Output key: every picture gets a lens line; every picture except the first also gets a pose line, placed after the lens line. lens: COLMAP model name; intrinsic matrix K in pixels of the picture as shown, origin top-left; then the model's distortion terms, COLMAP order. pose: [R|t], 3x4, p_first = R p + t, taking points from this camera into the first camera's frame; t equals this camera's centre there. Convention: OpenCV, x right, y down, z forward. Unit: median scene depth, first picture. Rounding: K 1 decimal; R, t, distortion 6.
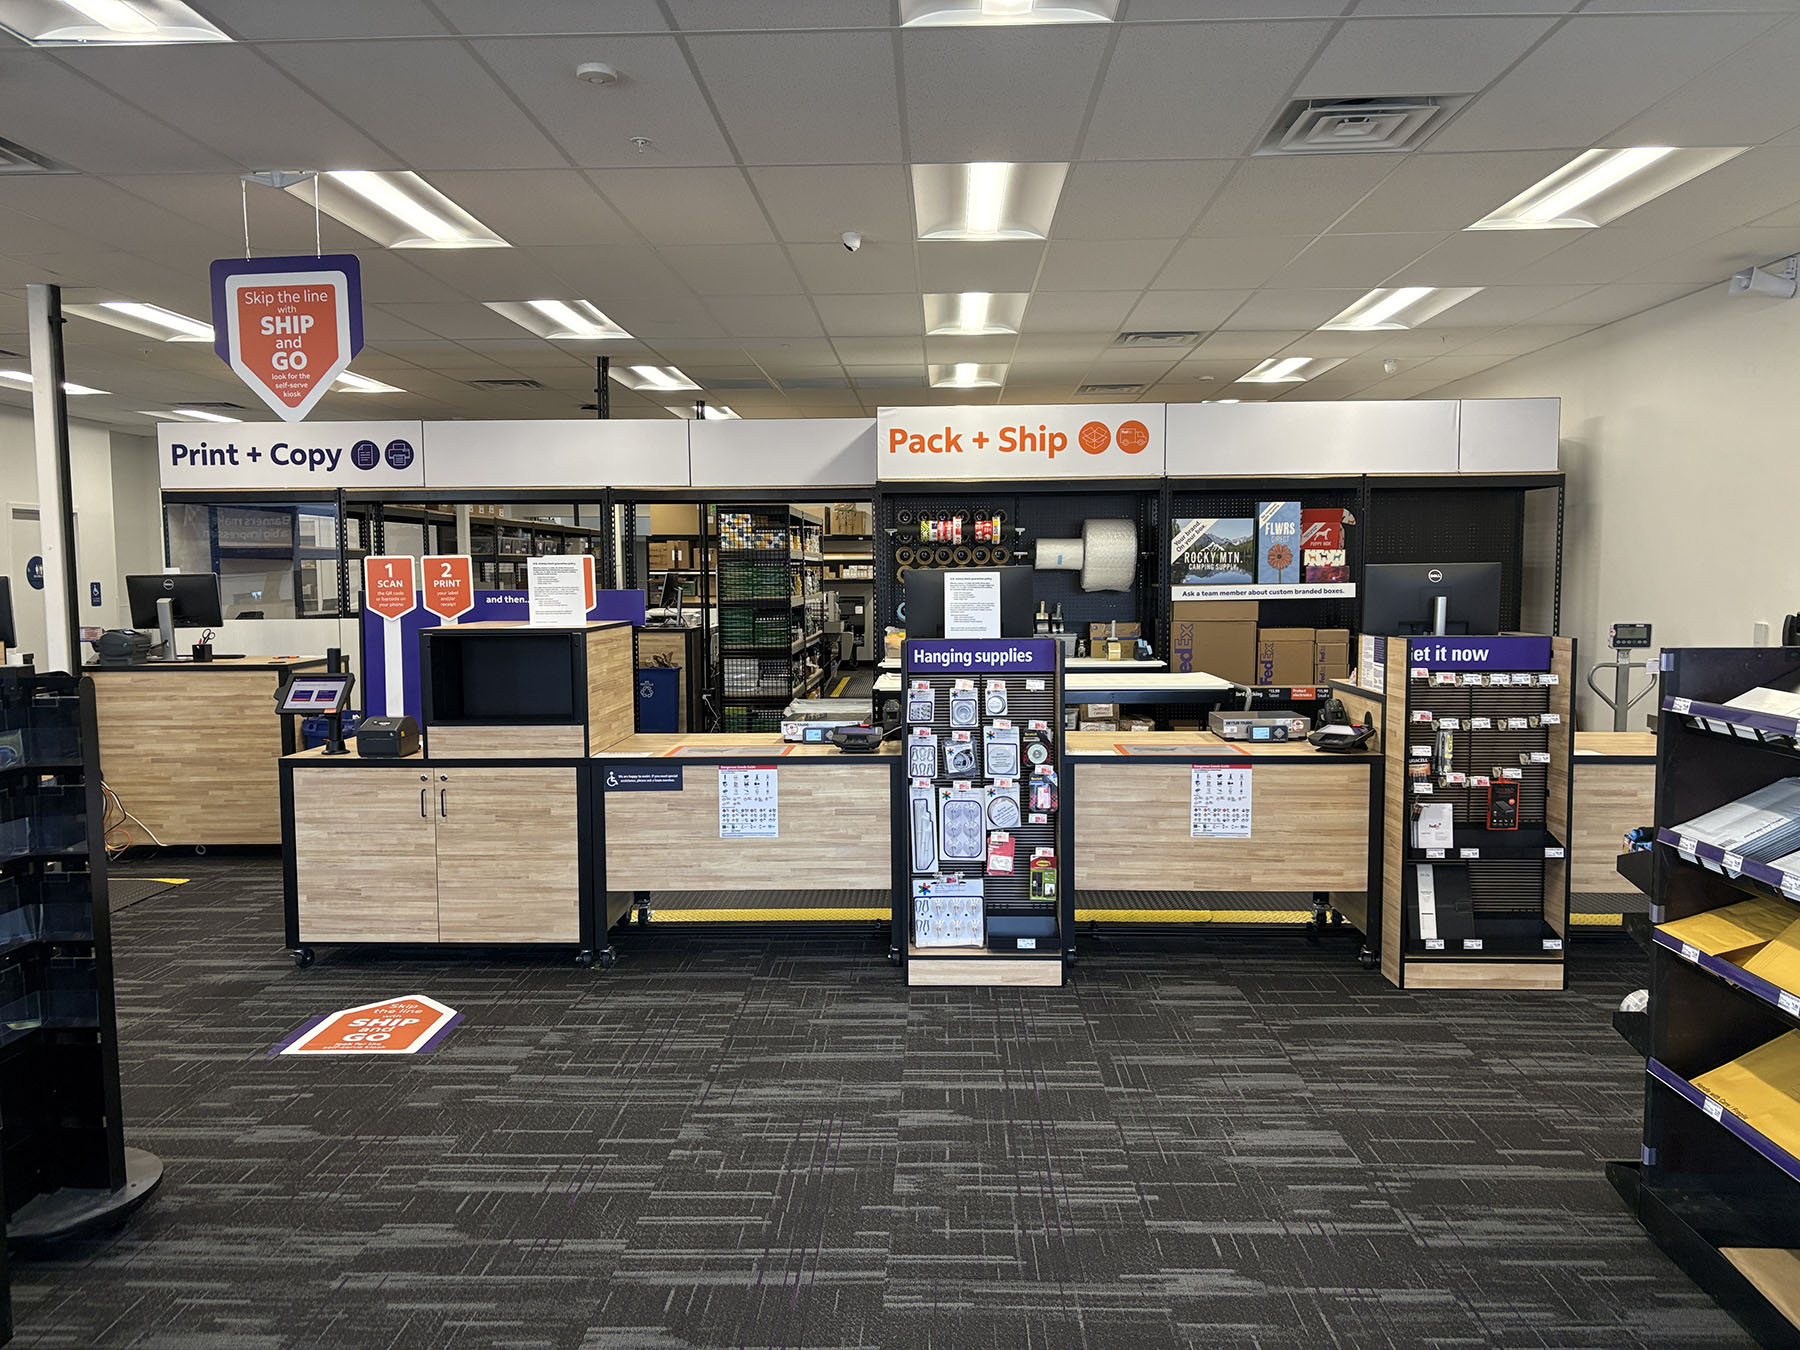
lens RADIAL K [[1350.3, 0, 900.0], [0, 1350.3, 675.0], [0, 0, 1]] dist [0.148577, -0.169247]
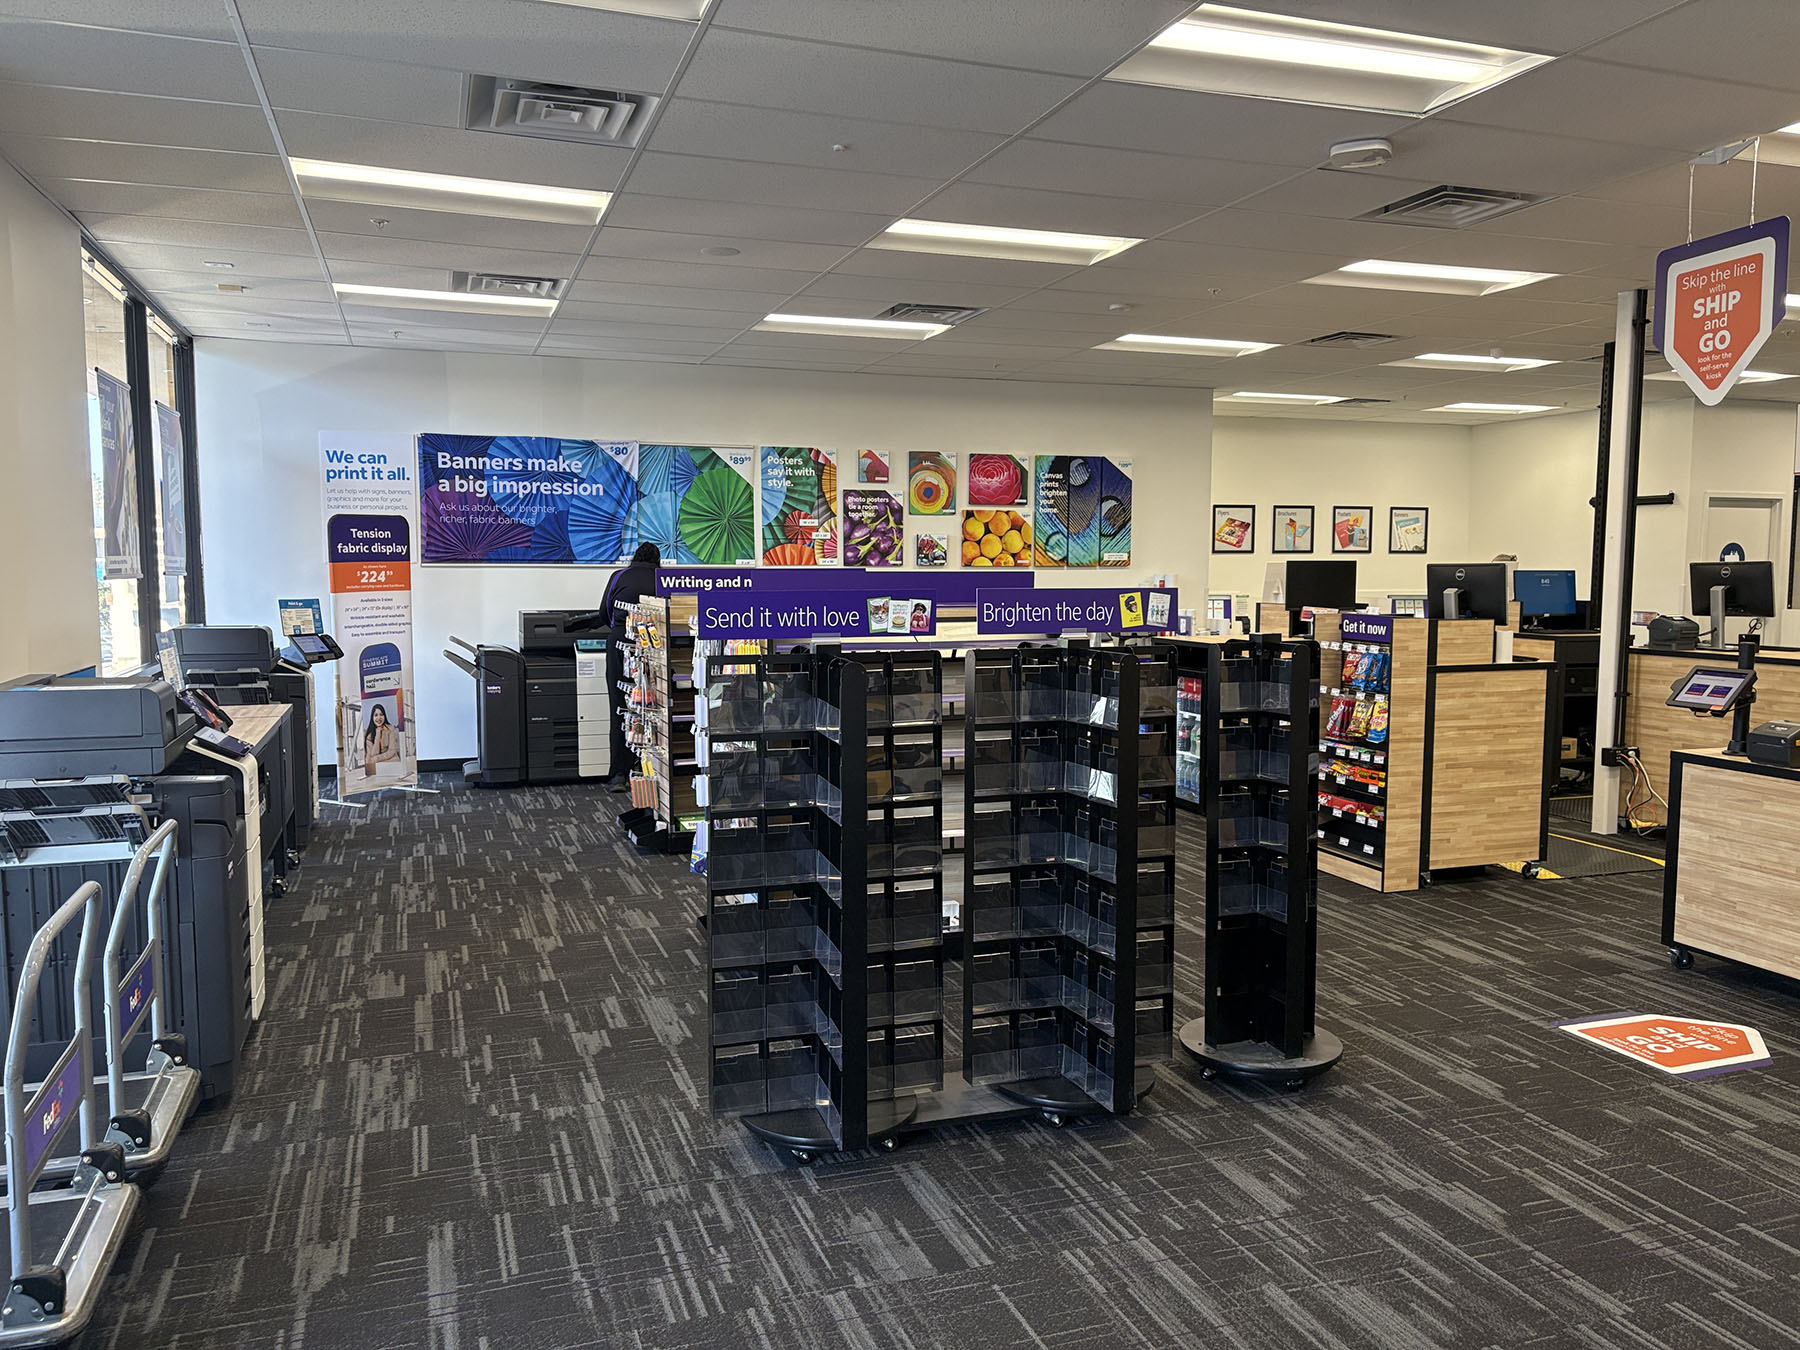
lens RADIAL K [[1350.3, 0, 900.0], [0, 1350.3, 675.0], [0, 0, 1]] dist [0.148577, -0.169247]
pose [[0.367157, 0.083074, -0.926442, 0.278487], [-0.072978, 0.995506, 0.060345, -0.013768], [0.927292, 0.045454, 0.371569, 0.131303]]
